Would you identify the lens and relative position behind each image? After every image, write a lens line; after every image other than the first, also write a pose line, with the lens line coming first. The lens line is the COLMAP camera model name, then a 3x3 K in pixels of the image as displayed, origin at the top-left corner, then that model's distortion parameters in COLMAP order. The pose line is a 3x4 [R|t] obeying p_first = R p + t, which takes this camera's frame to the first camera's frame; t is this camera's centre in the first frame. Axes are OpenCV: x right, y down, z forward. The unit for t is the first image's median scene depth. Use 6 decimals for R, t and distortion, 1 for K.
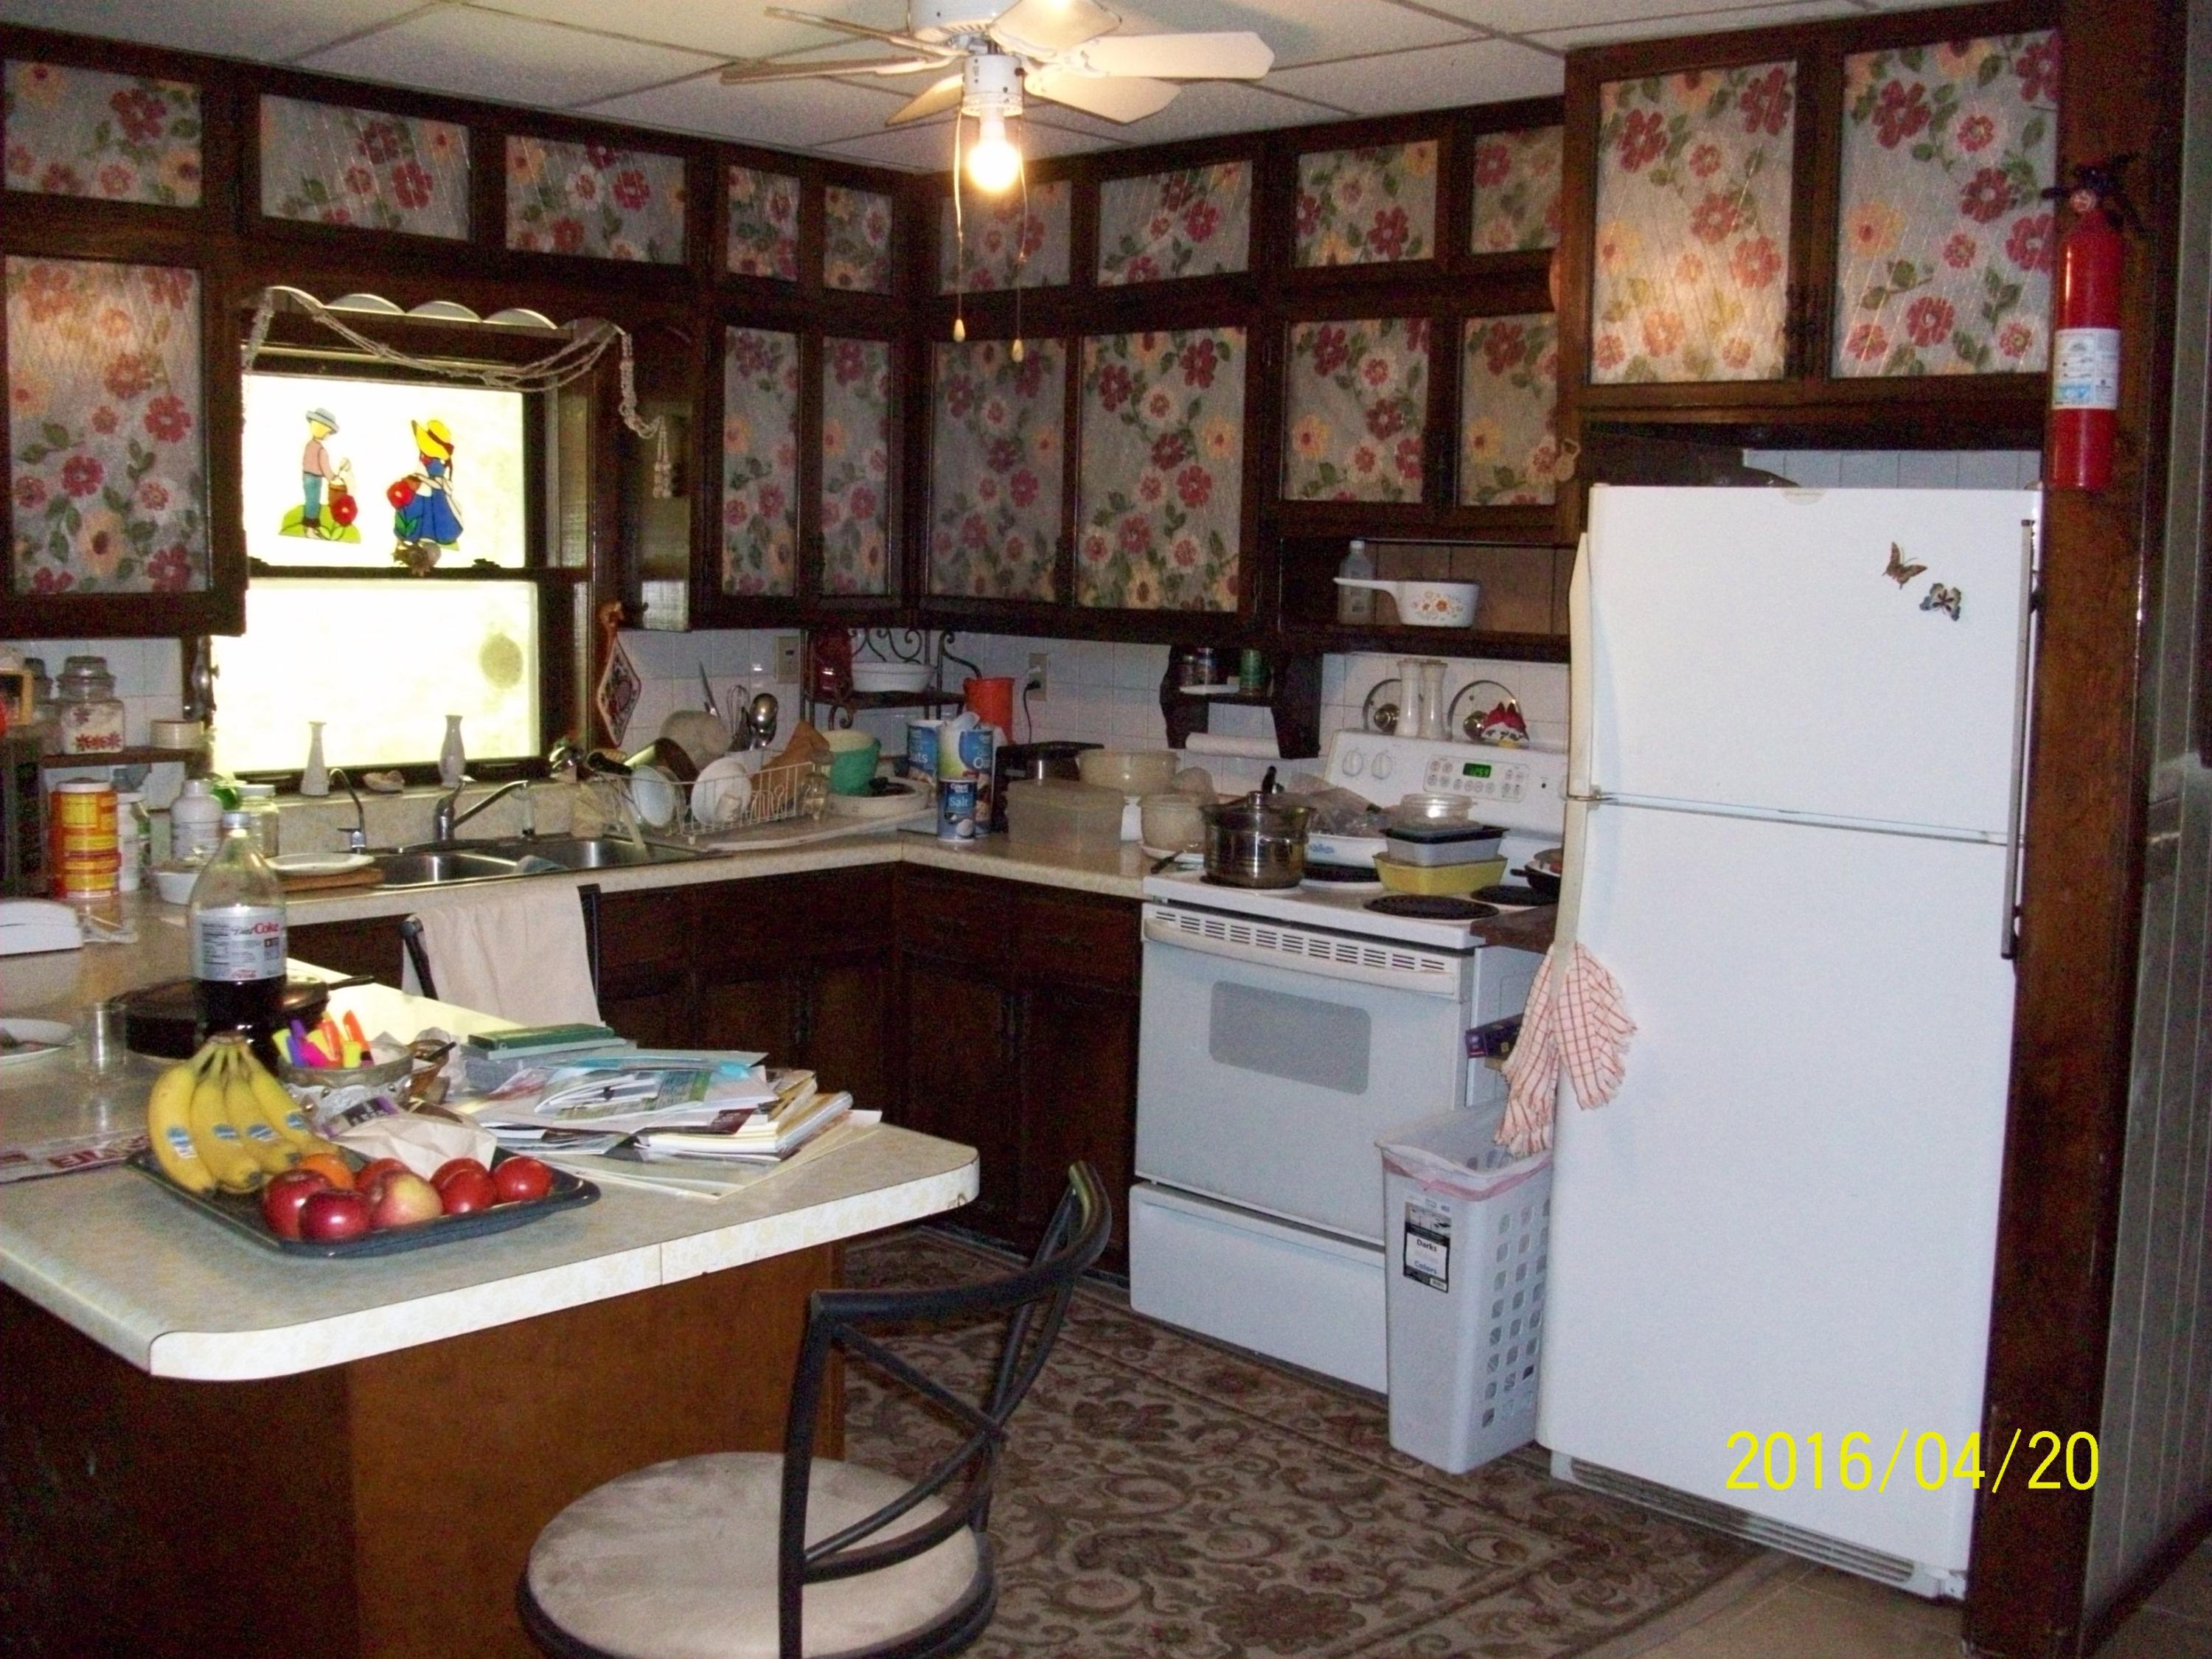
lens RADIAL K [[2310.8, 0, 1106.0], [0, 2310.8, 829.5], [0, 0, 1]] dist [-0.119268, 0.053740]
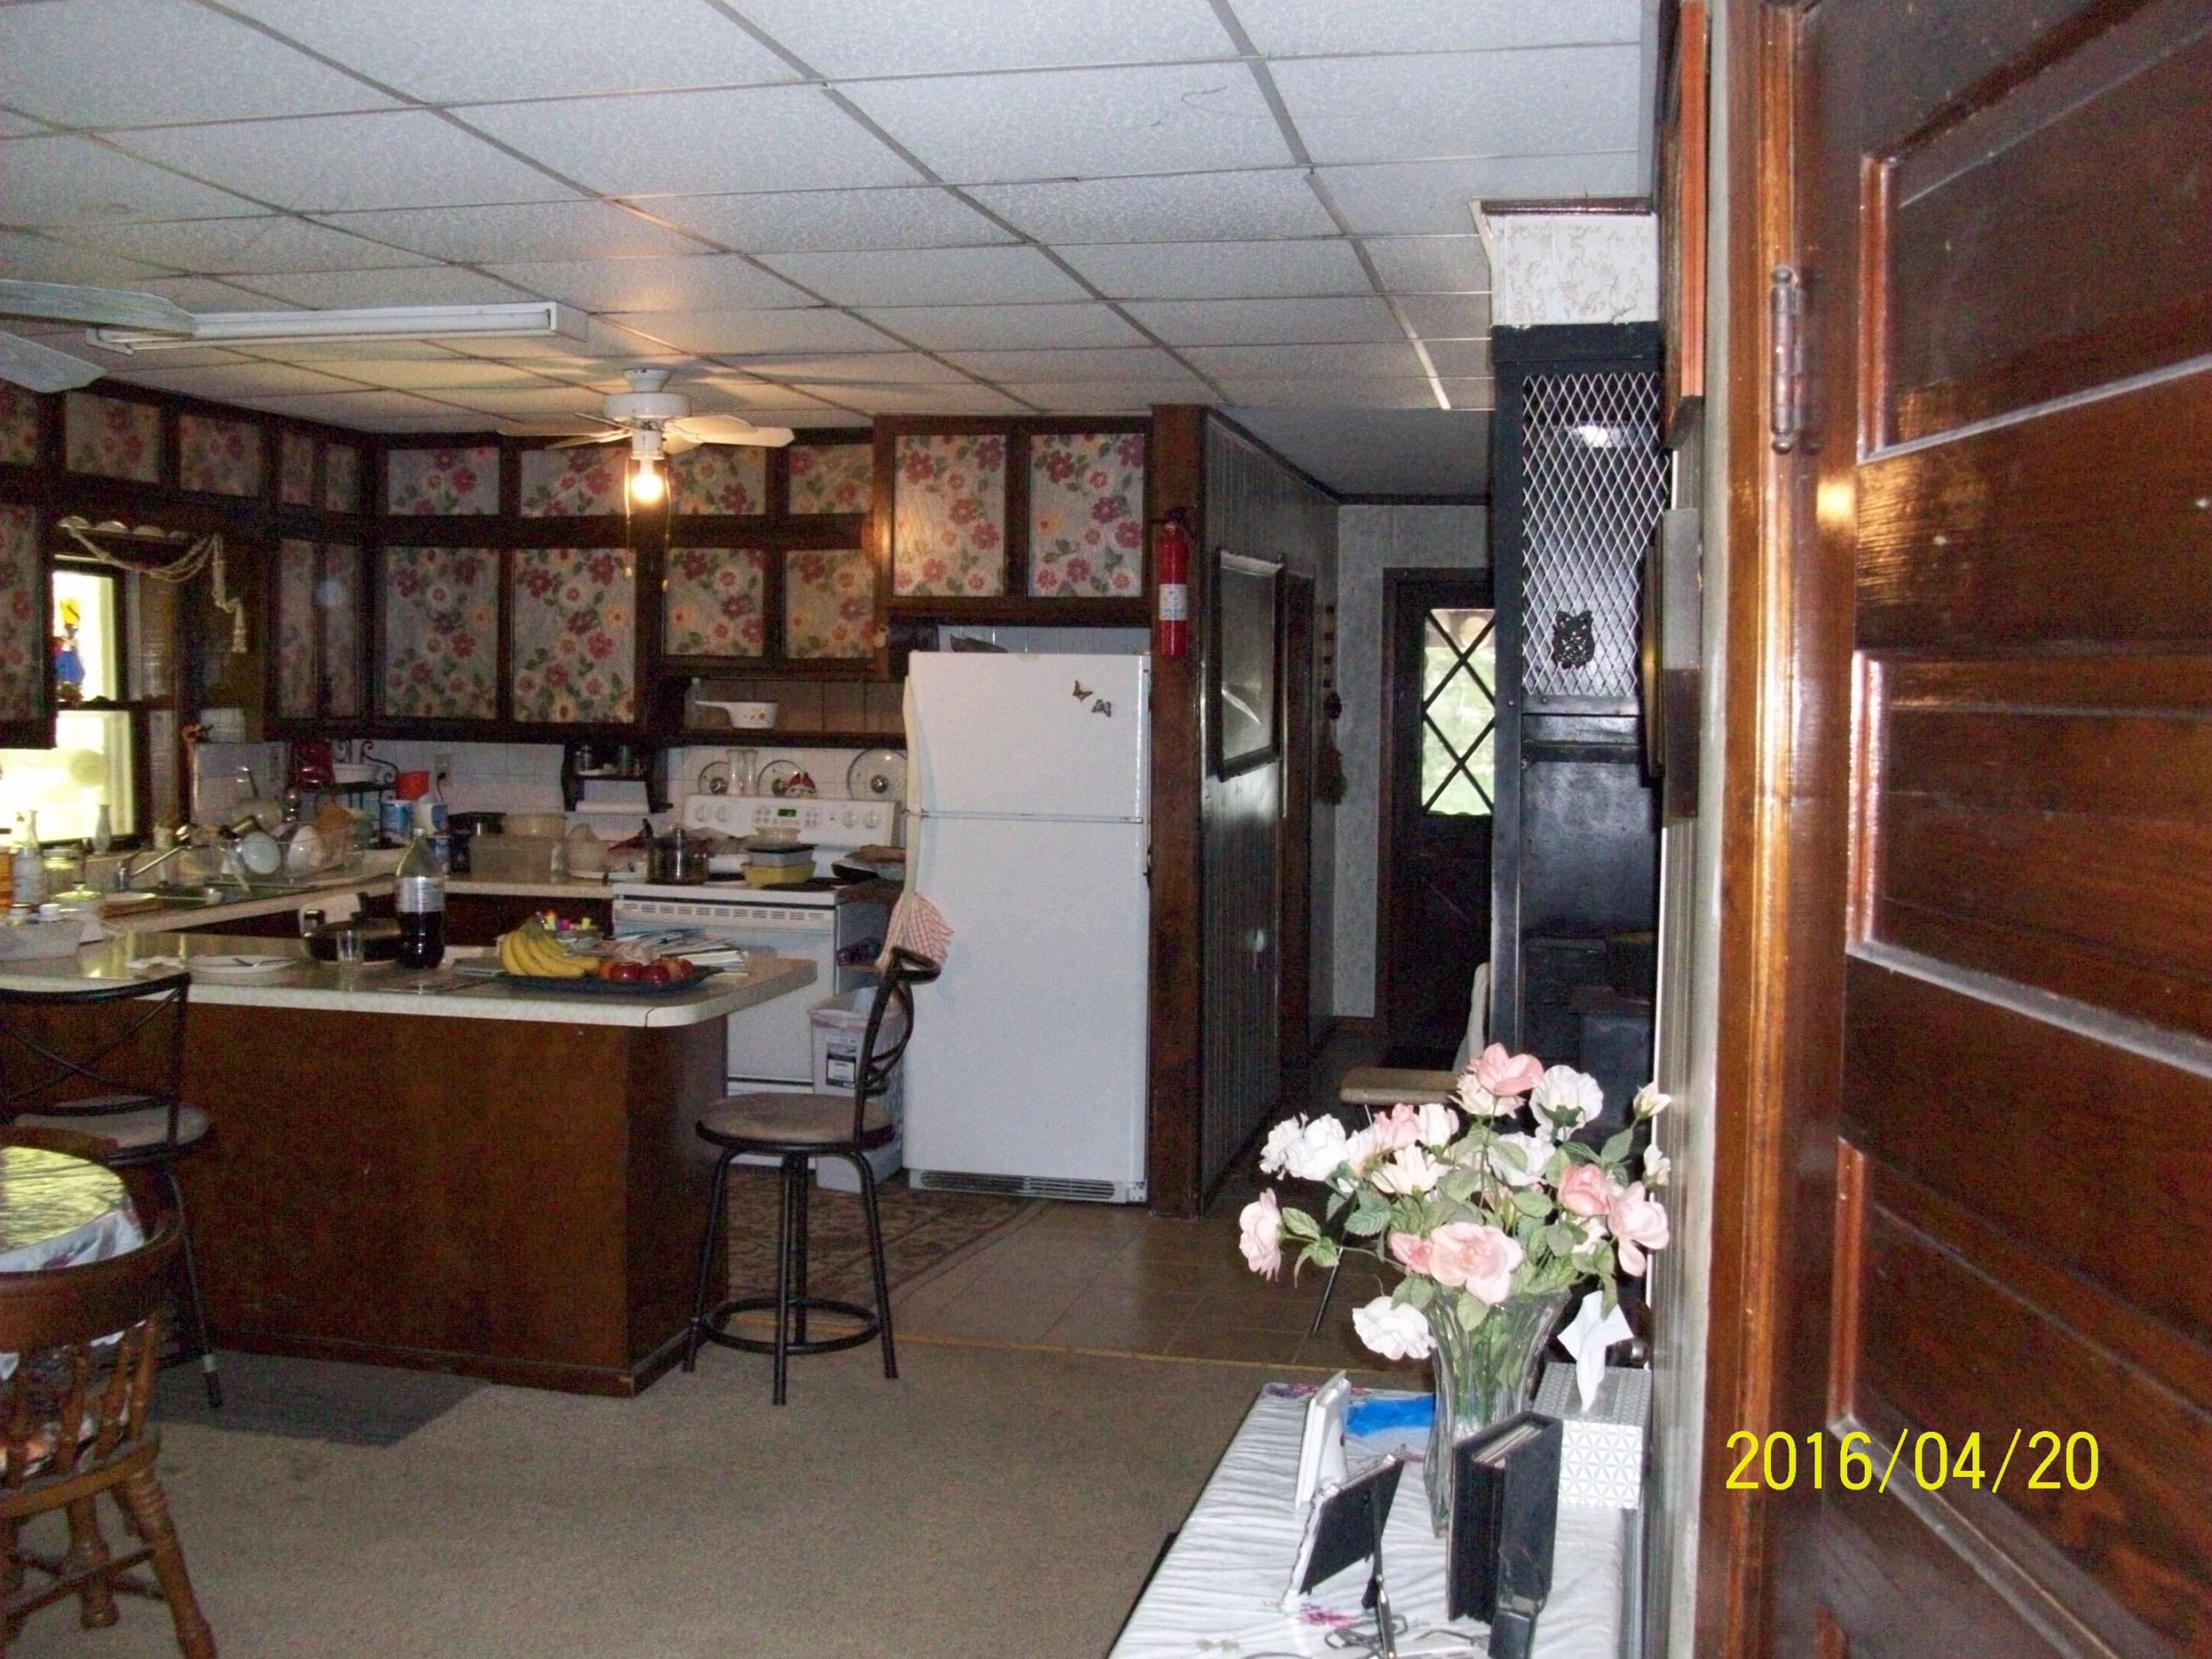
lens RADIAL K [[2310.8, 0, 1106.0], [0, 2310.8, 829.5], [0, 0, 1]] dist [-0.119268, 0.053740]
pose [[0.857665, -0.040060, 0.512647, -0.513314], [0.064719, 0.997442, -0.030331, 0.053646], [-0.510120, 0.059191, 0.858064, -0.579573]]
